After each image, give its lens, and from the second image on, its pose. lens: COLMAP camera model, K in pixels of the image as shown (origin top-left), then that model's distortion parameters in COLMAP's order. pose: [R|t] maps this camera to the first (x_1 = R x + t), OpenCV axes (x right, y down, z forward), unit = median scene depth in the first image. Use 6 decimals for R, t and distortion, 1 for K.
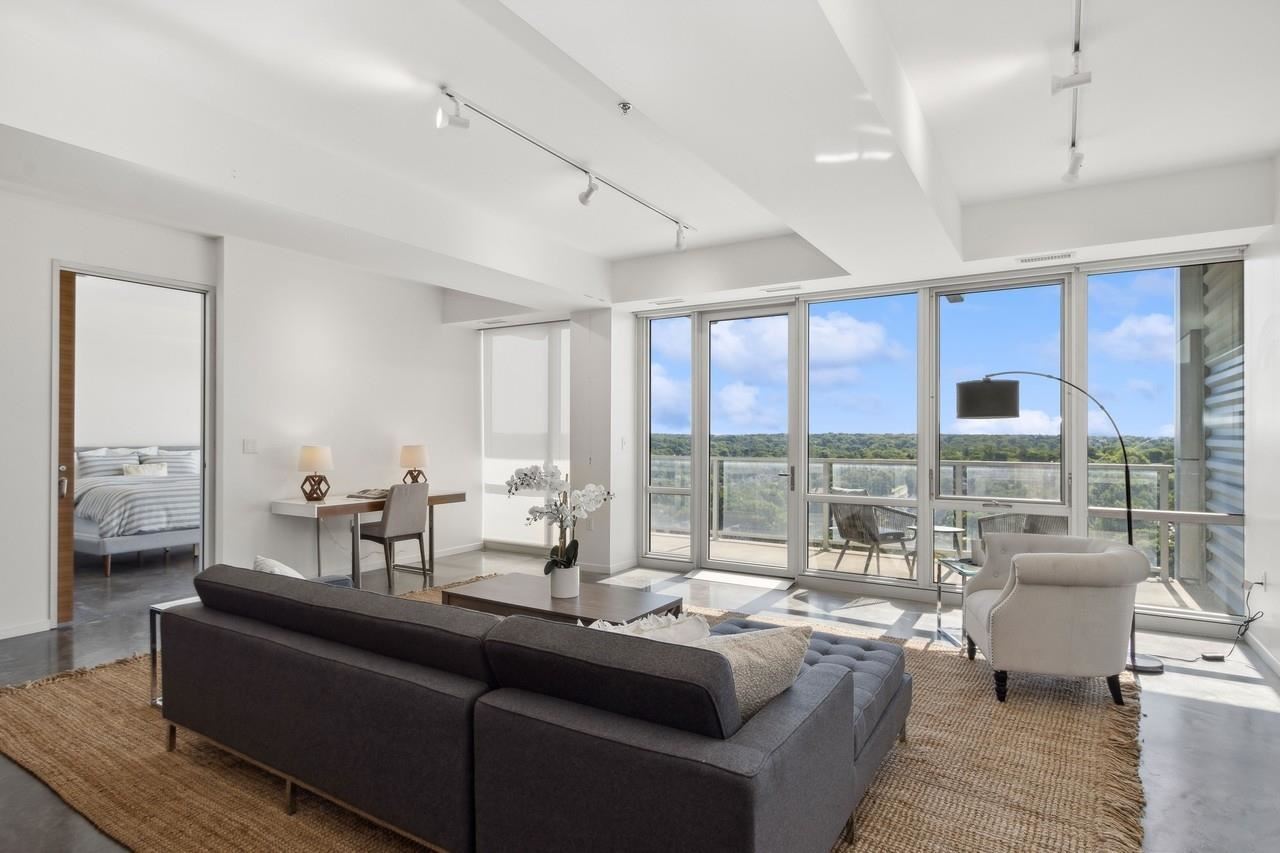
lens RADIAL K [[669.7, 0, 638.4], [0, 669.7, 428.1], [0, 0, 1]] dist [-0.005071, 0.000042]
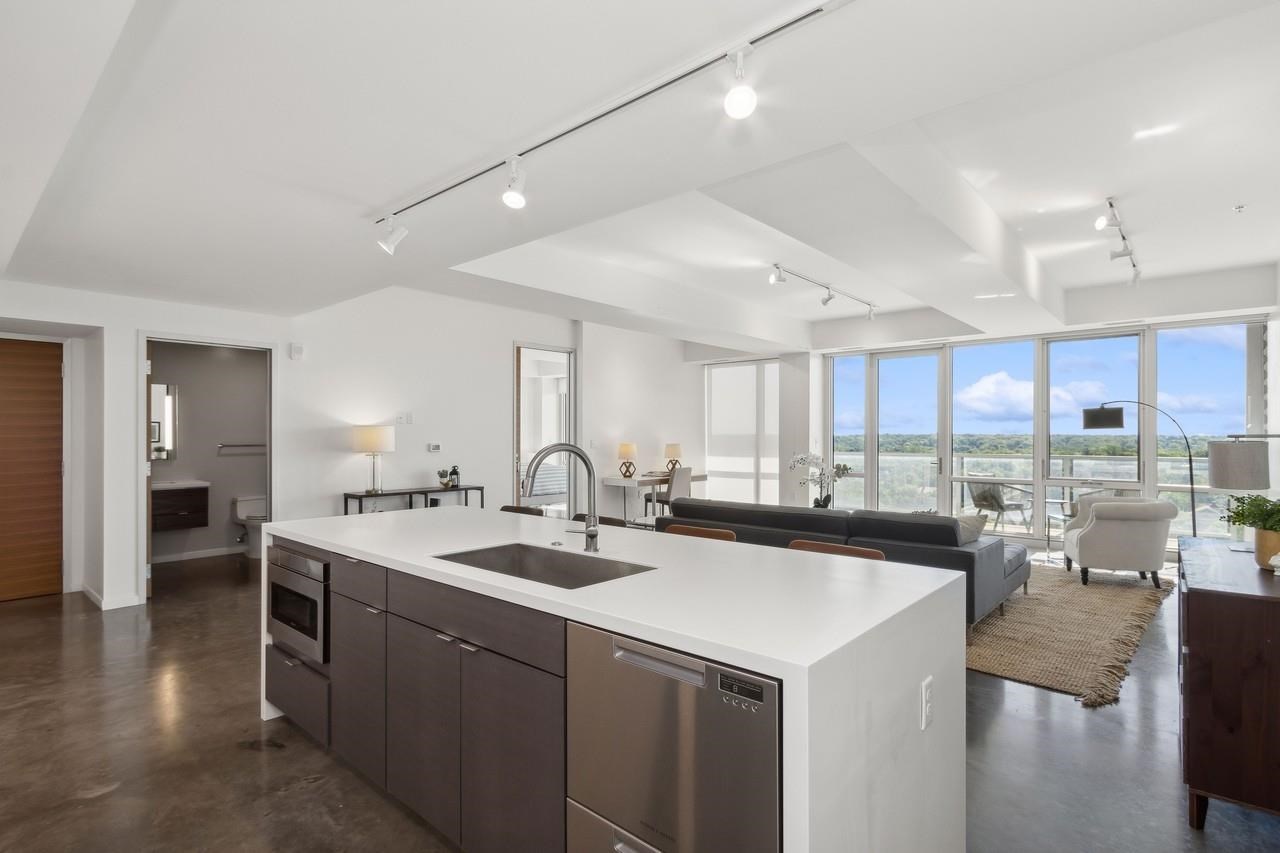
lens RADIAL K [[609.4, 0, 642.5], [0, 609.4, 433.6], [0, 0, 1]] dist [-0.003148, -0.000218]
pose [[0.984992, -0.003254, -0.172567, -0.179057], [0.004311, 0.999974, 0.005751, -0.006278], [0.172544, -0.006408, 0.984981, -0.421586]]
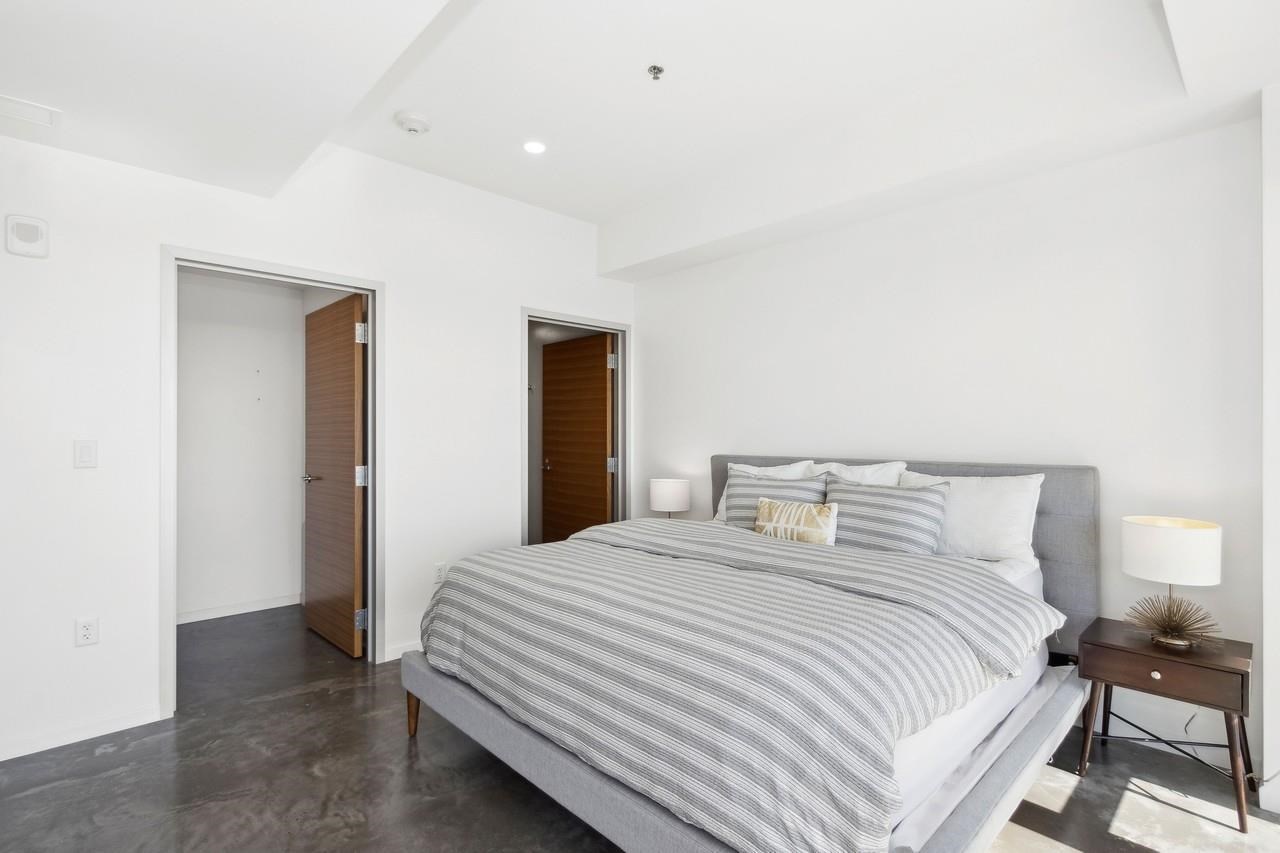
lens RADIAL K [[609.4, 0, 645.0], [0, 609.4, 430.2], [0, 0, 1]] dist [-0.003148, -0.000218]
pose [[-0.263424, -0.009163, -0.964637, -0.424475], [0.006763, 0.999913, -0.011345, 0.014953], [0.964657, -0.009512, -0.263339, 1.268548]]
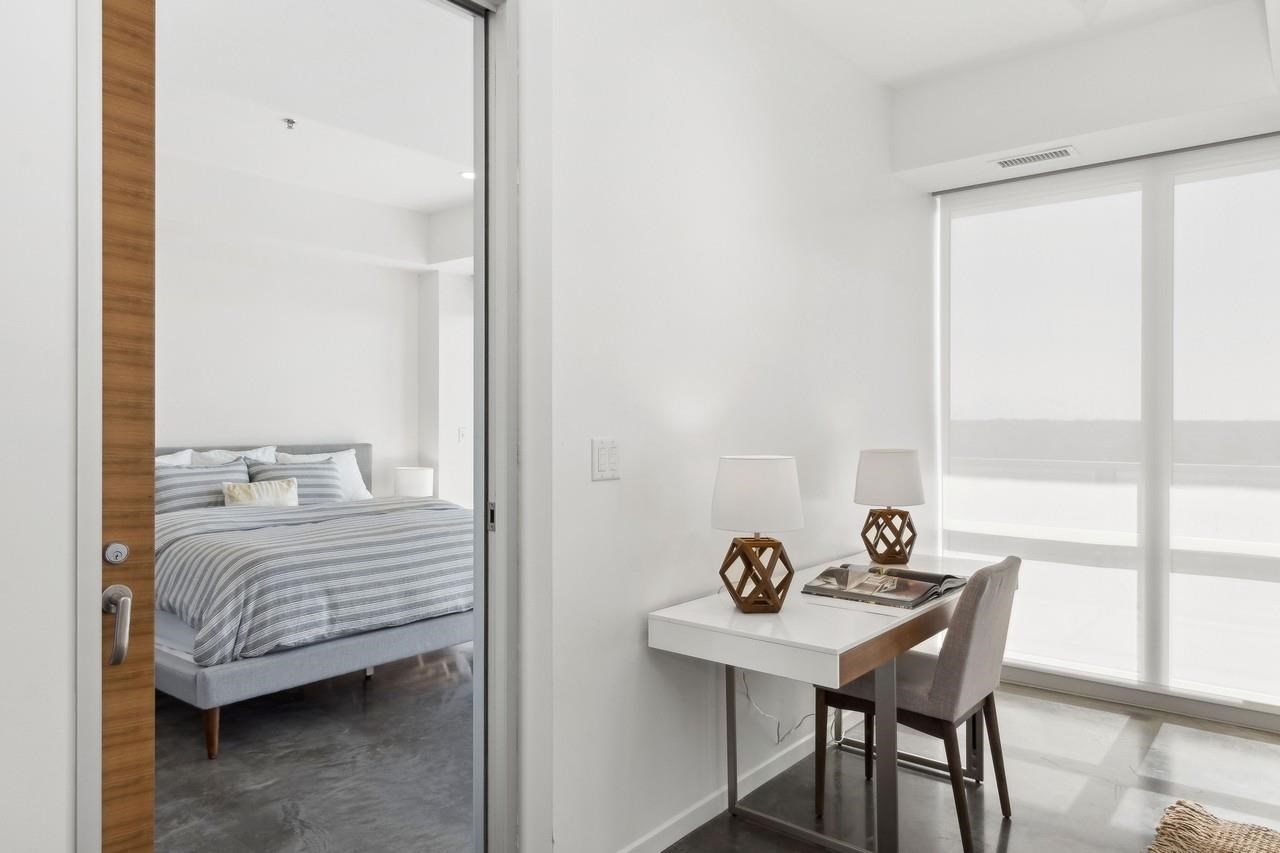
lens RADIAL K [[827.4, 0, 648.5], [0, 827.4, 424.8], [0, 0, 1]] dist [0.004658, -0.000497]
pose [[0.990381, 0.000616, -0.138369, -0.445599], [0.001035, 0.999929, 0.011859, 0.003850], [0.138366, -0.011888, 0.990310, 0.515316]]
